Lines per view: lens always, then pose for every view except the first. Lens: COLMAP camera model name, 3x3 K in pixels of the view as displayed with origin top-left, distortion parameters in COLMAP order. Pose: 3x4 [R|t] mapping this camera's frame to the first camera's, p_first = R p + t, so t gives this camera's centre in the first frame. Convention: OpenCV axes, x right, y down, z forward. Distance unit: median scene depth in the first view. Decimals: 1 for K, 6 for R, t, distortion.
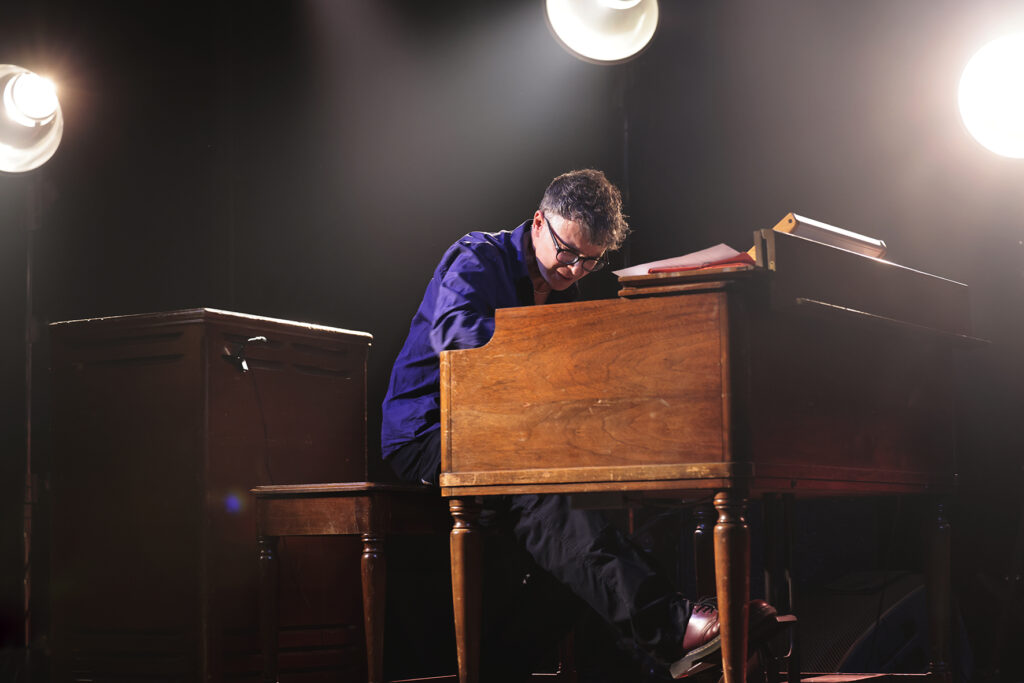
lens RADIAL K [[2105.3, 0, 512.0], [0, 2105.3, 341.5], [0, 0, 1]] dist [-0.171769, 0.186412]
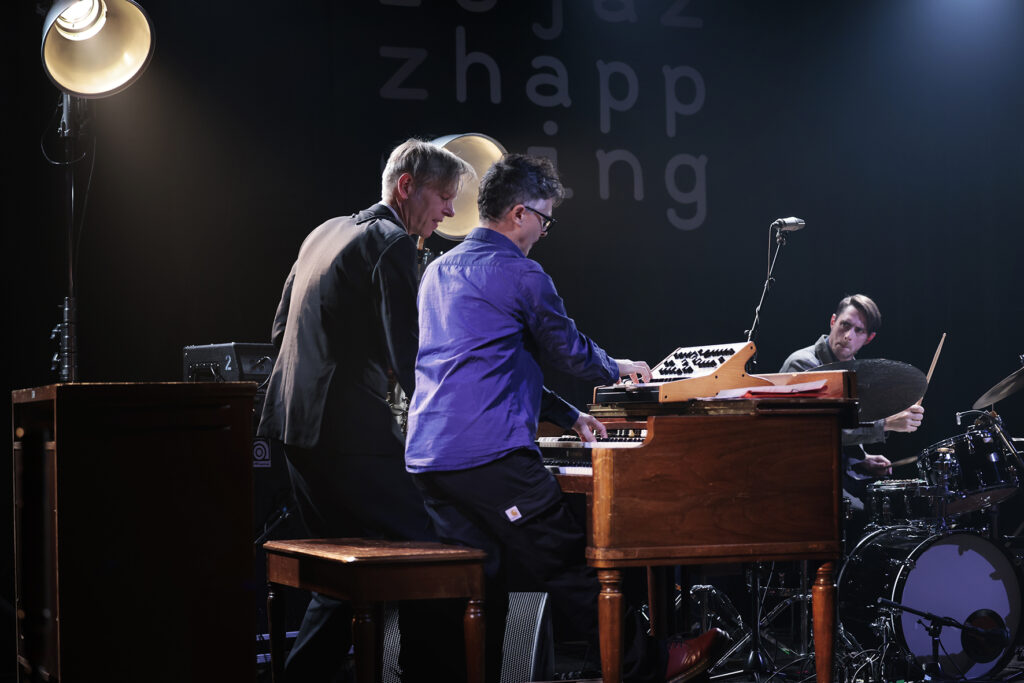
lens RADIAL K [[2105.3, 0, 512.0], [0, 2105.3, 341.5], [0, 0, 1]] dist [-0.171769, 0.186412]
pose [[0.609219, 0.039347, 0.792025, -1.050823], [-0.076330, 0.997040, 0.009180, -0.064962], [-0.789320, -0.066048, 0.610420, 0.316231]]
